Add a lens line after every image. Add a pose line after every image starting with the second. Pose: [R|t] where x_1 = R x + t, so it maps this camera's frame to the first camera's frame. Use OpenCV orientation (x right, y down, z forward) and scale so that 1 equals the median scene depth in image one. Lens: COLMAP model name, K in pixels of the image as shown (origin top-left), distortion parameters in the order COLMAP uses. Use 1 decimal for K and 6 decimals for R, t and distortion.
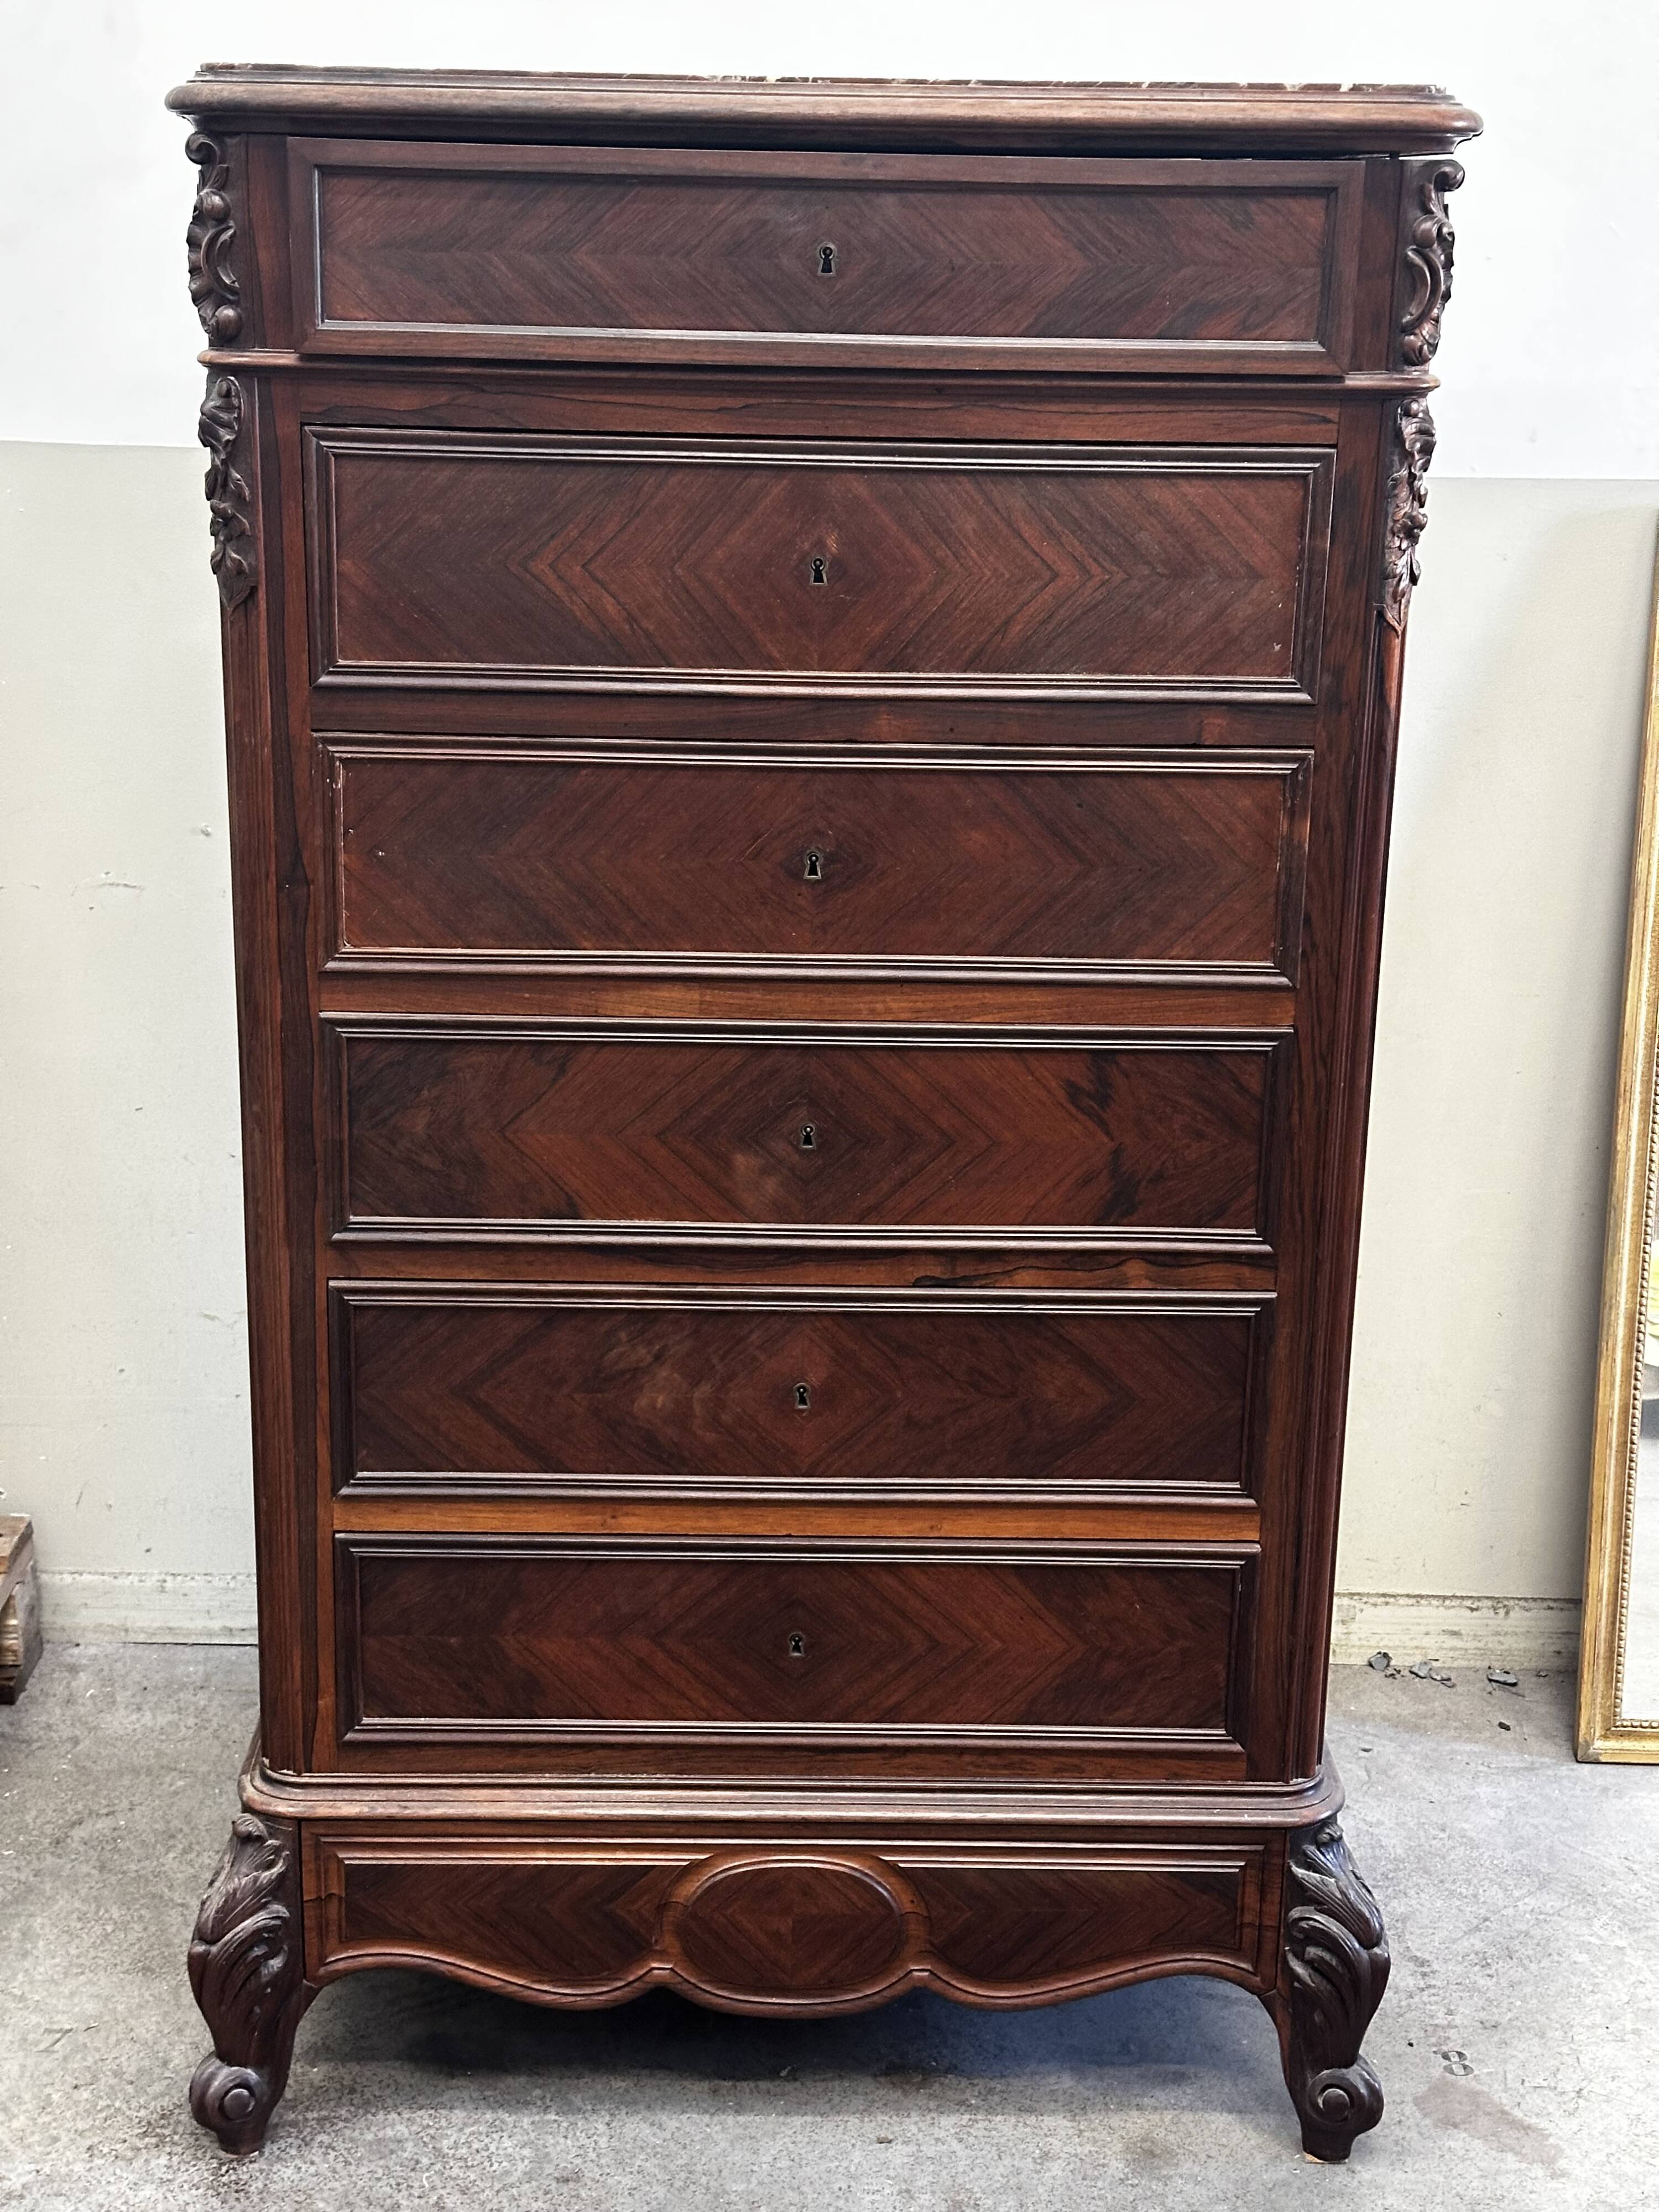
lens RADIAL K [[3066.6, 0, 829.7], [0, 3066.6, 1121.8], [0, 0, 1]] dist [0.126019, 0.000000]
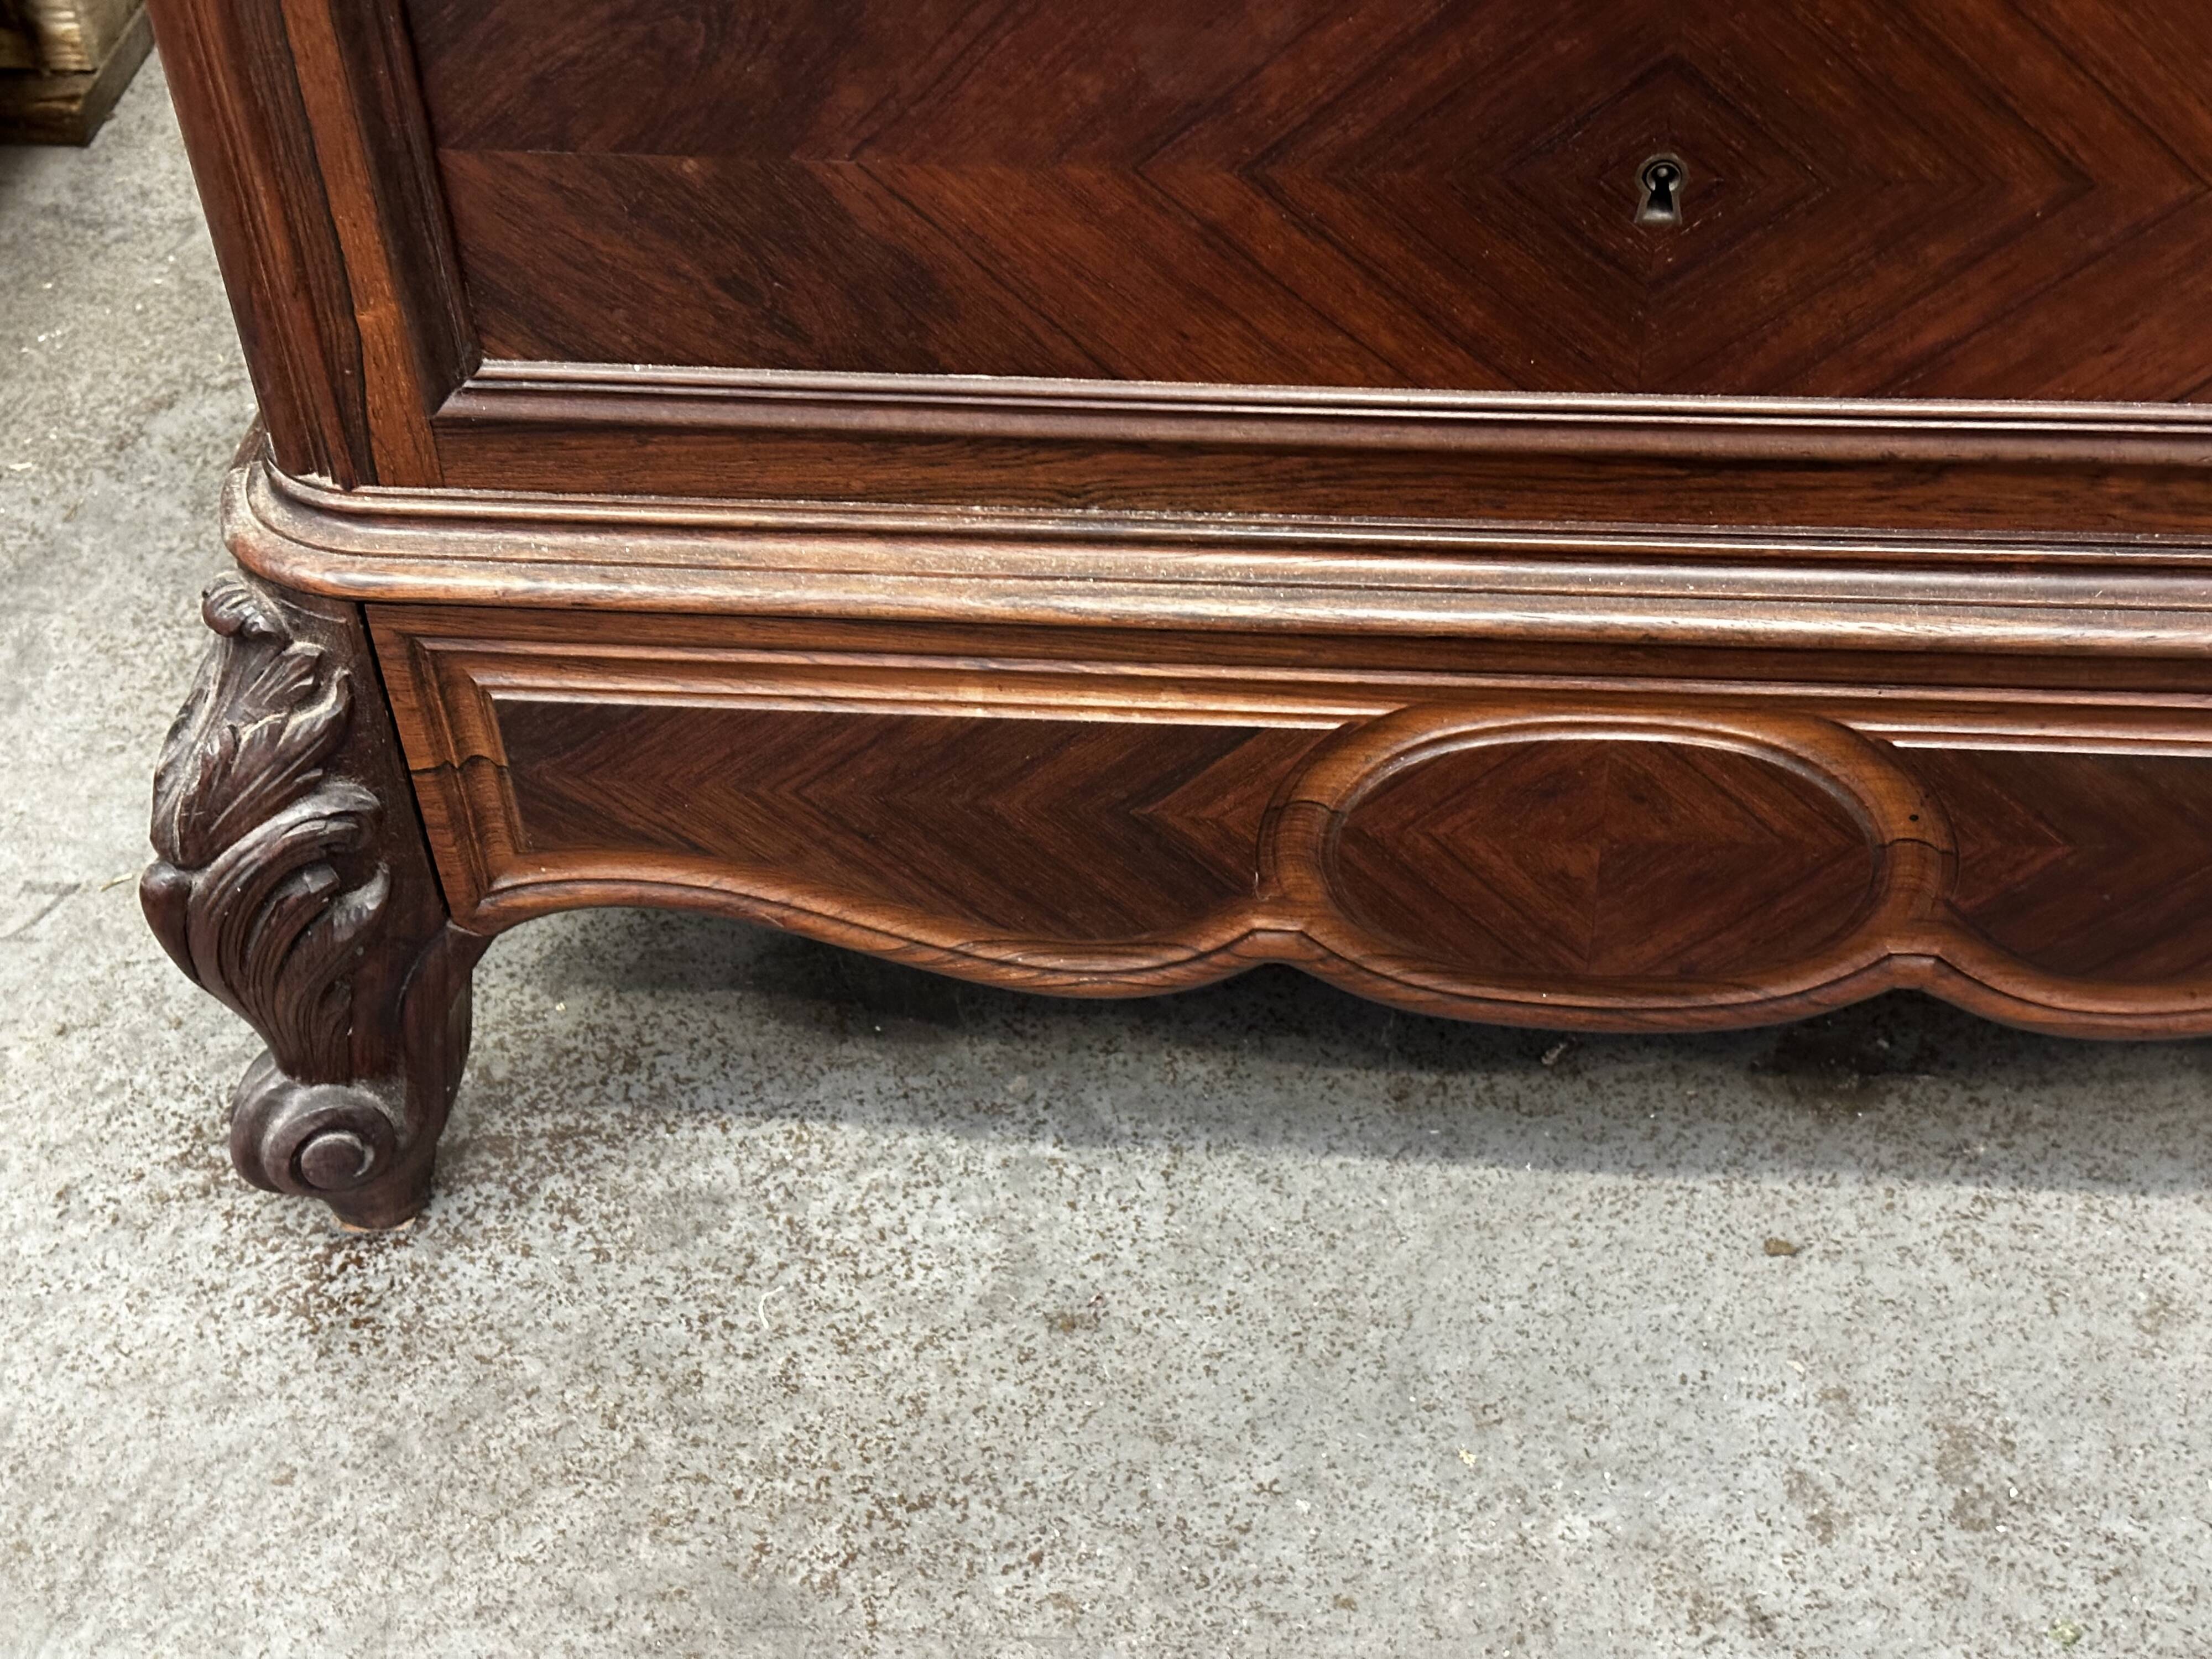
lens RADIAL K [[3066.6, 0, 1140.5], [0, 3066.6, 812.2], [0, 0, 1]] dist [0.126019, 0.000000]
pose [[0.993219, 0.033552, -0.111315, -0.028802], [0.018356, 0.900189, 0.435112, 0.083240], [0.114803, -0.434205, 0.893469, 0.673997]]
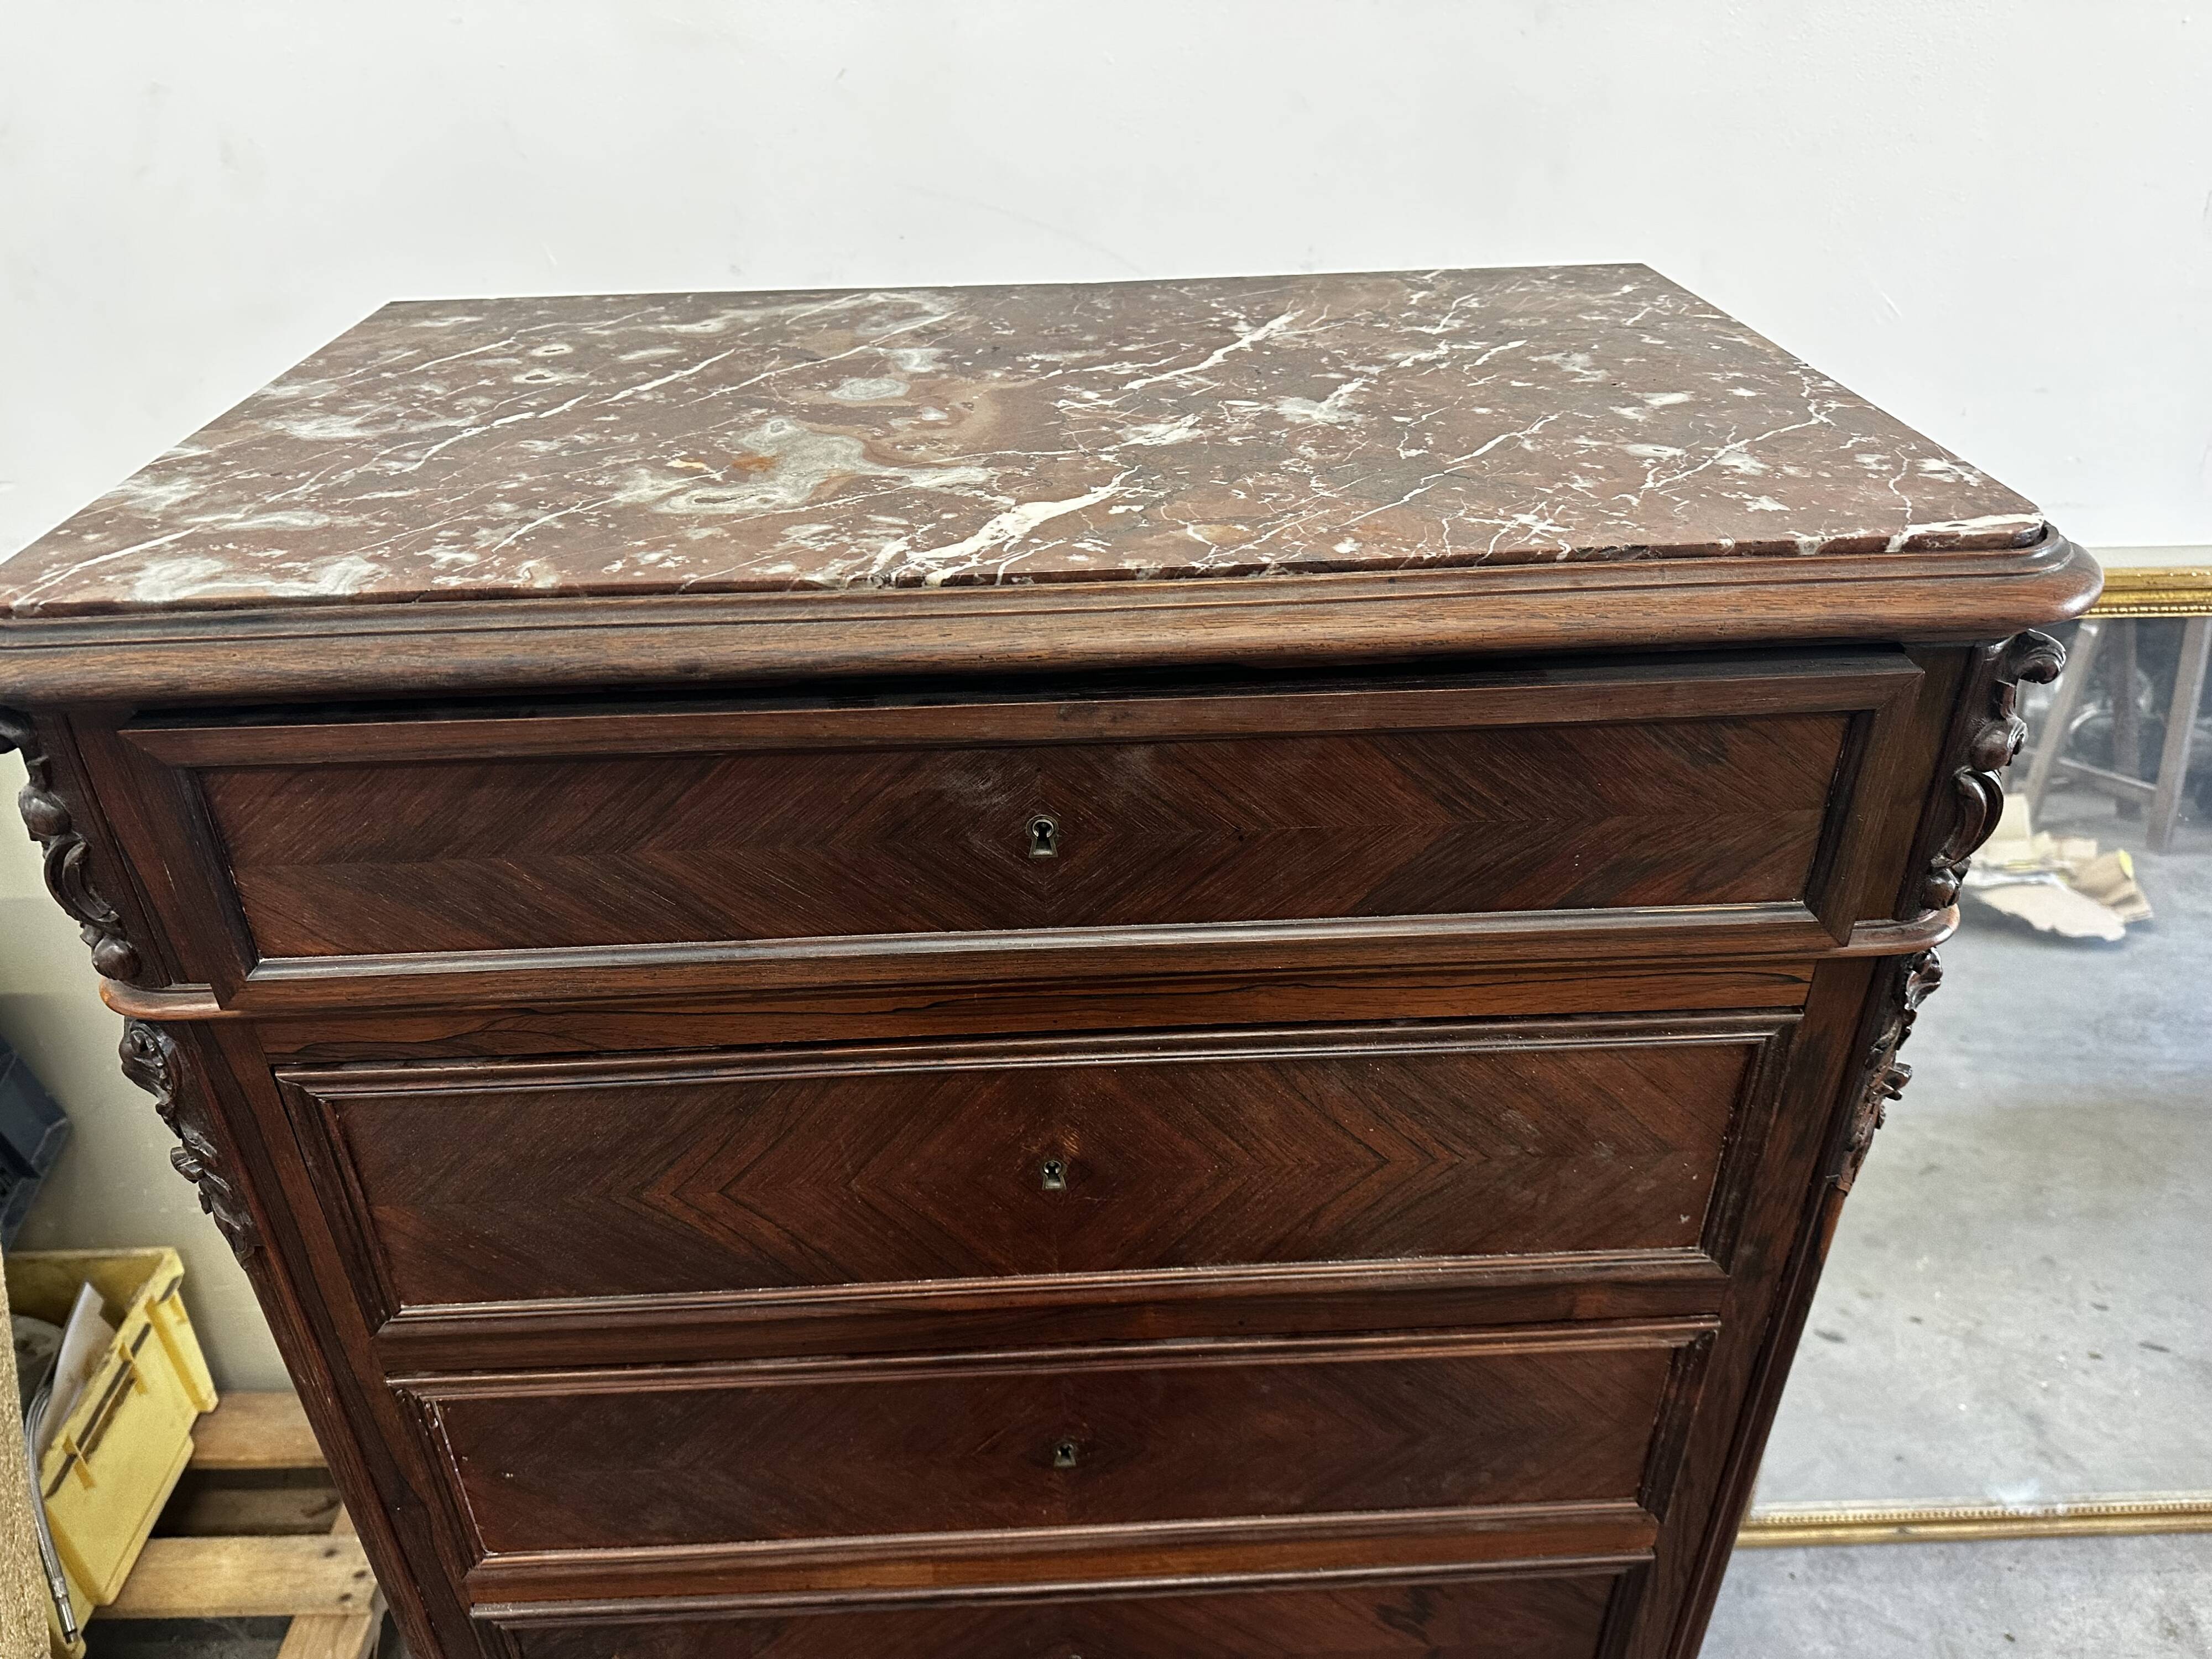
lens RADIAL K [[1560.8, 0, 1098.1], [0, 1560.8, 823.2], [0, 0, 1]] dist [0.023949, -0.037082]
pose [[0.999141, -0.041419, -0.001419, 0.009774], [0.040481, 0.968031, 0.247542, -0.322256], [-0.008880, -0.247386, 0.968876, 0.624438]]
